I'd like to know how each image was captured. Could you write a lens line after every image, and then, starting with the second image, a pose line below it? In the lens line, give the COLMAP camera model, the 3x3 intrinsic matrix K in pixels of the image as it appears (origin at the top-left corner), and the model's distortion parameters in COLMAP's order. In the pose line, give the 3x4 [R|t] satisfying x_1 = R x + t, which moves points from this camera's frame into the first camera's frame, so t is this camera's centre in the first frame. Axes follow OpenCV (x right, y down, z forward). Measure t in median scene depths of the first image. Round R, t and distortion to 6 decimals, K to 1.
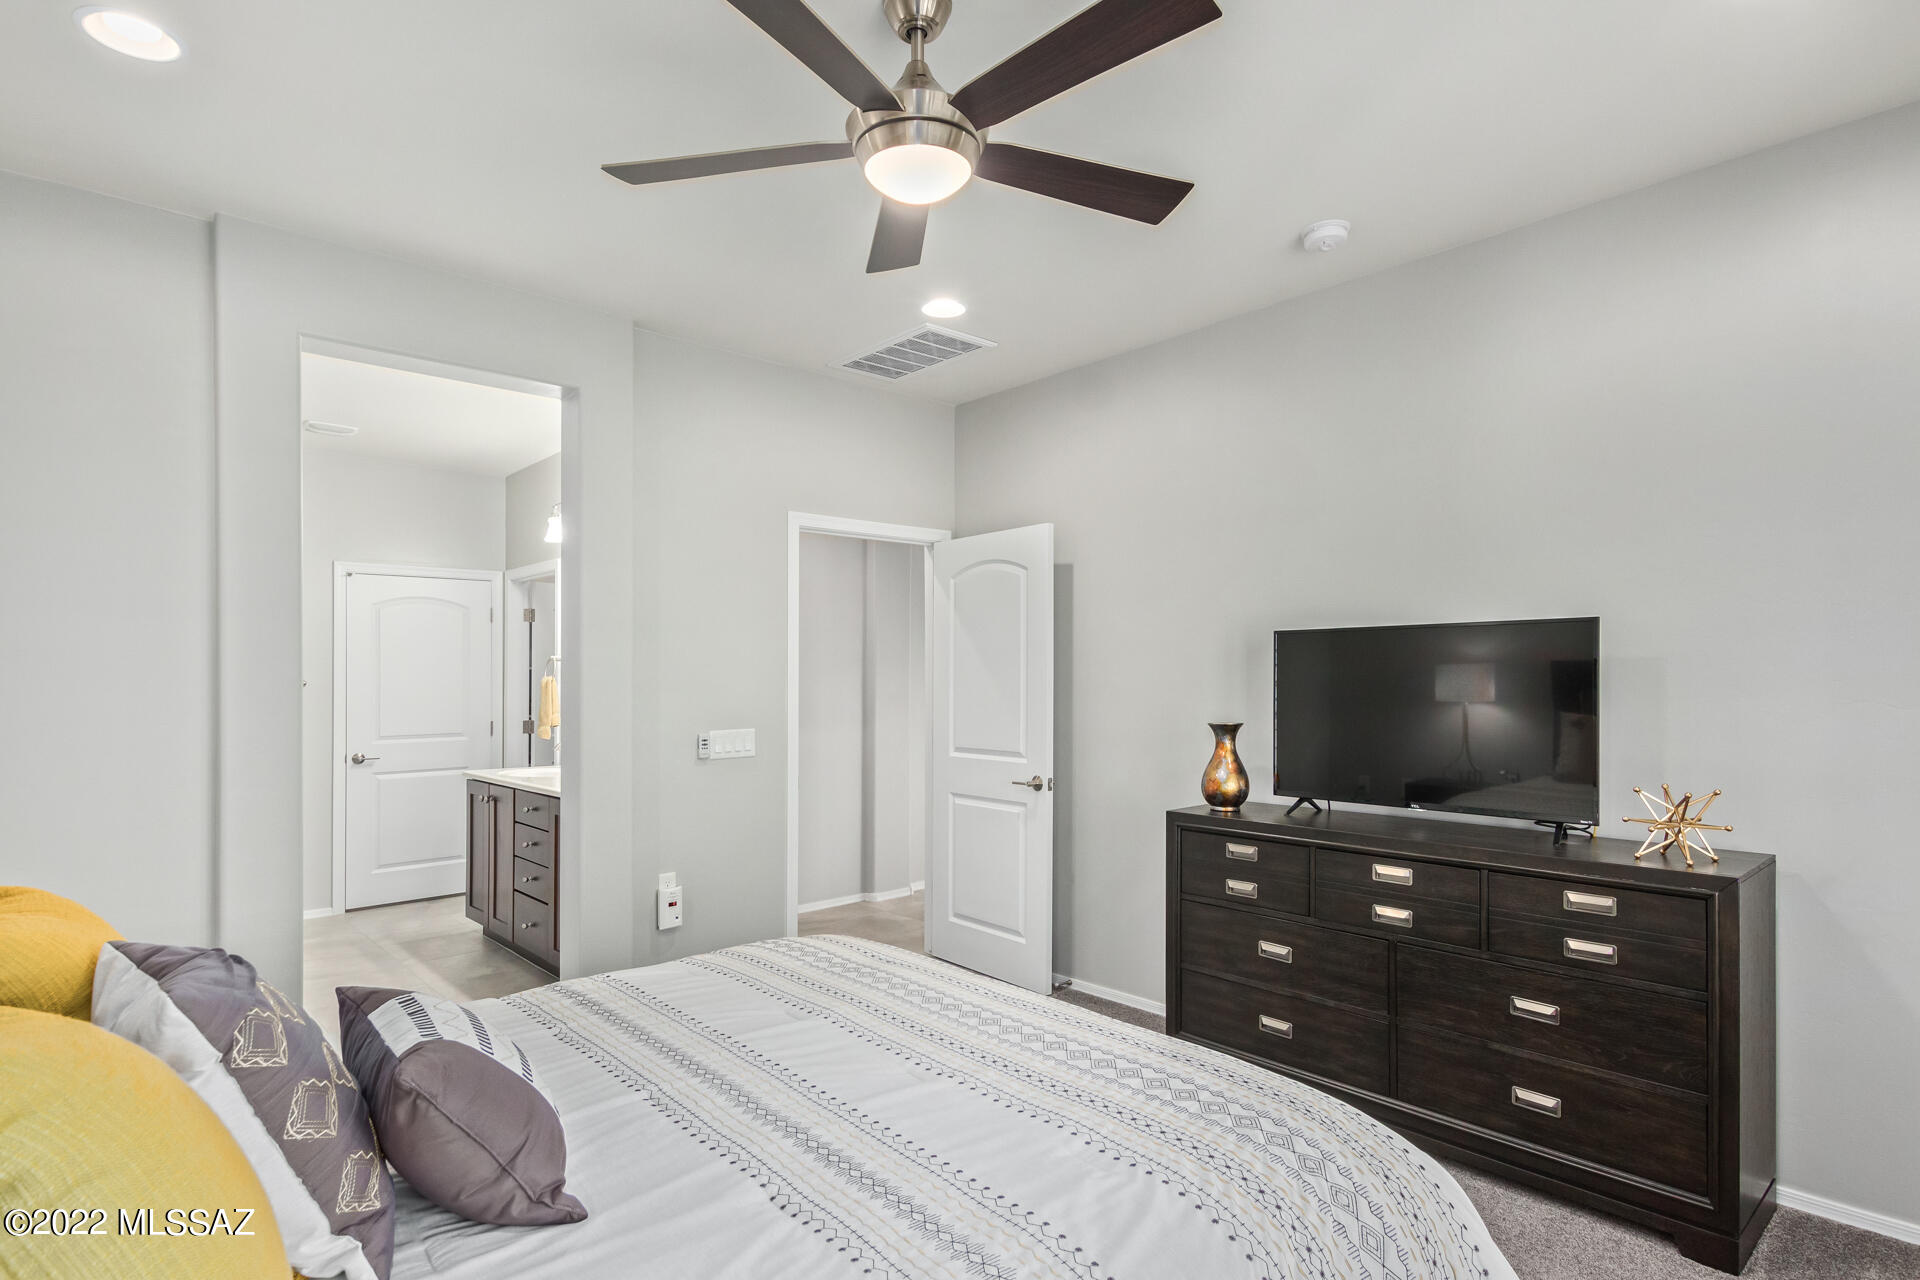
lens RADIAL K [[972.7, 0, 962.9], [0, 972.7, 666.1], [0, 0, 1]] dist [0.015652, 0.000566]
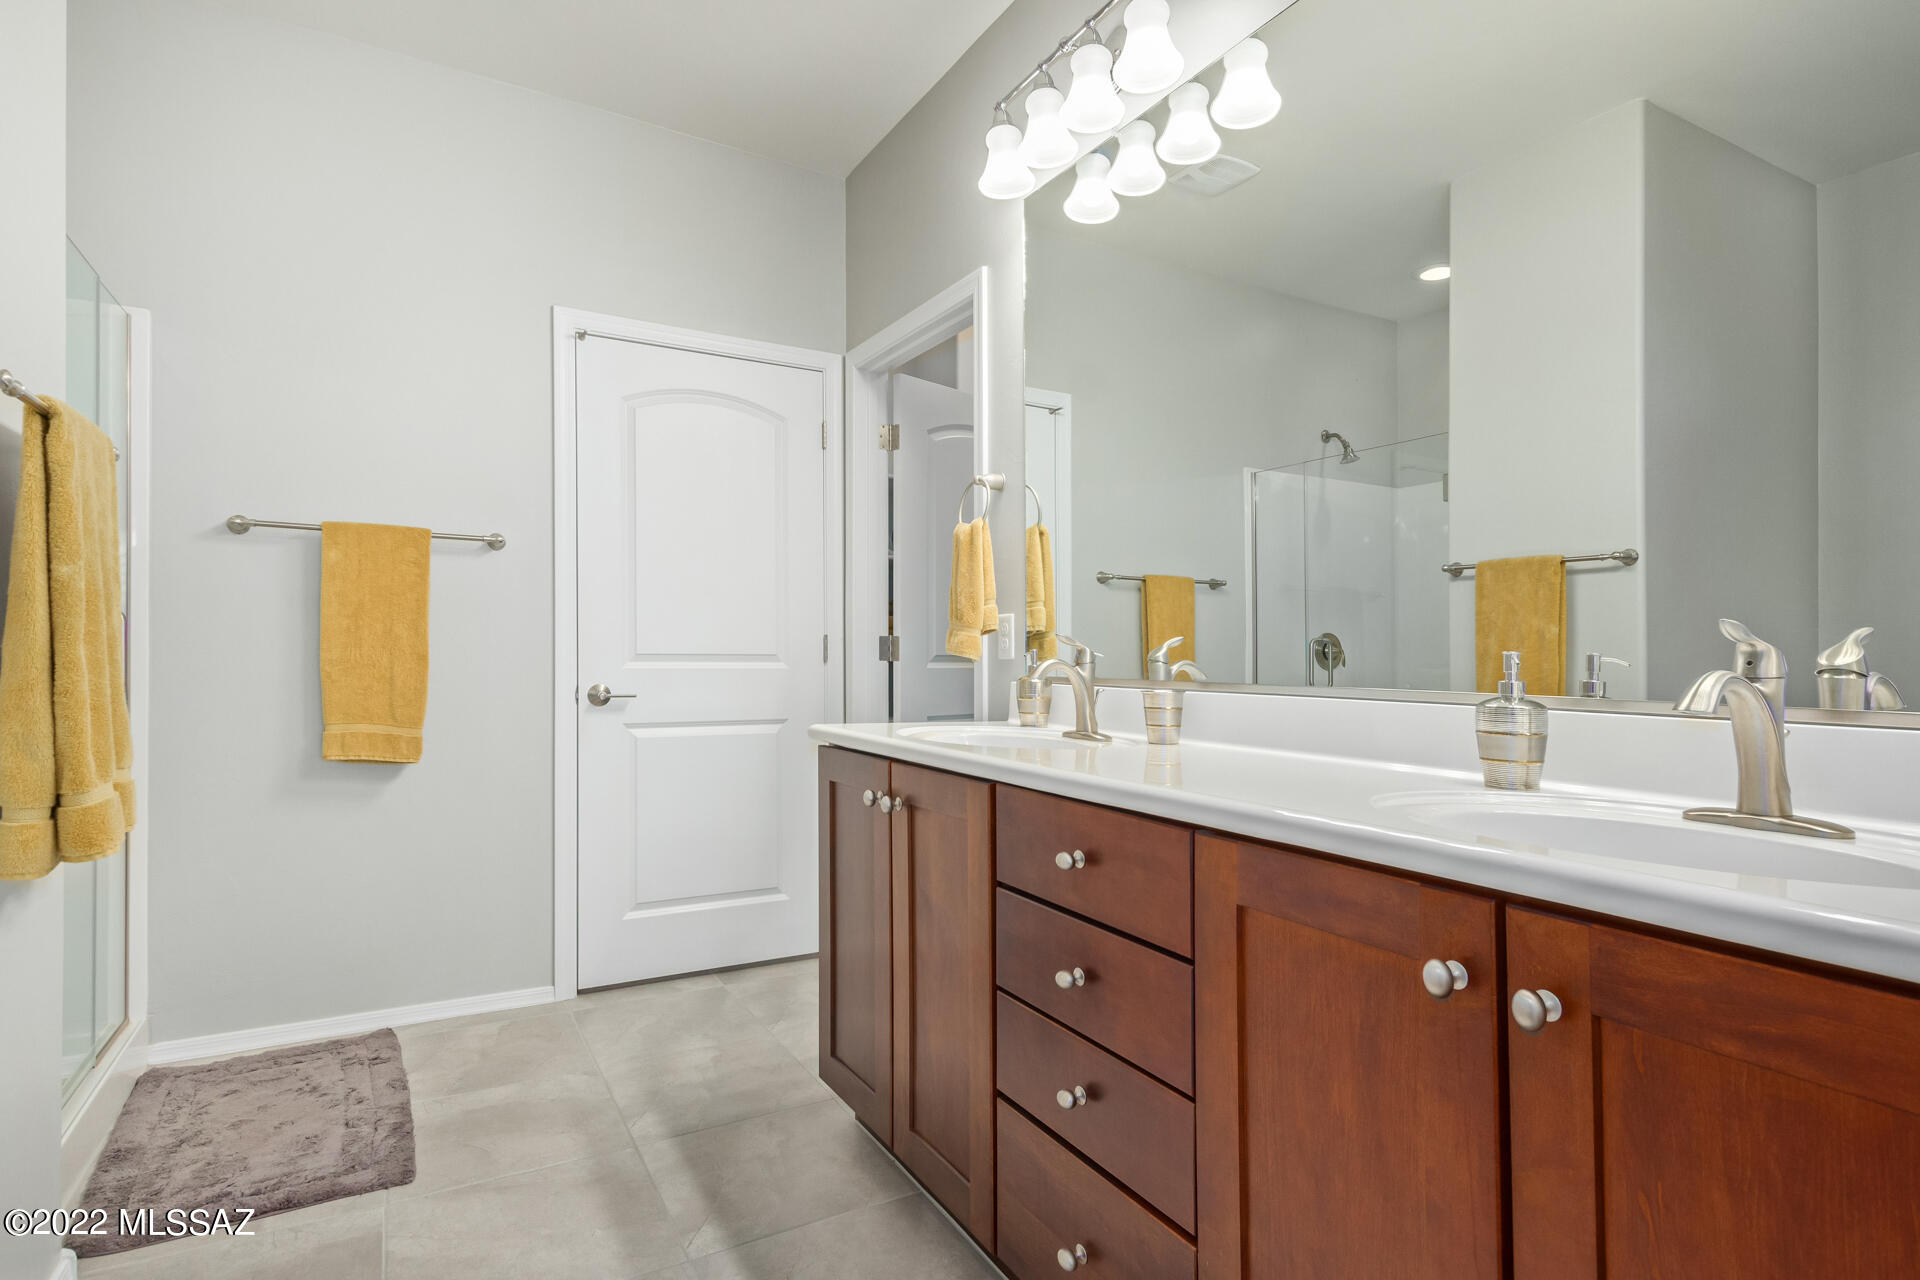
lens RADIAL K [[986.8, 0, 966.6], [0, 986.8, 689.7], [0, 0, 1]] dist [0.022433, 0.000051]
pose [[0.974703, 0.024456, -0.222163, -0.315952], [-0.012173, 0.998329, 0.056493, 0.060326], [0.223173, -0.052359, 0.973372, 0.540037]]
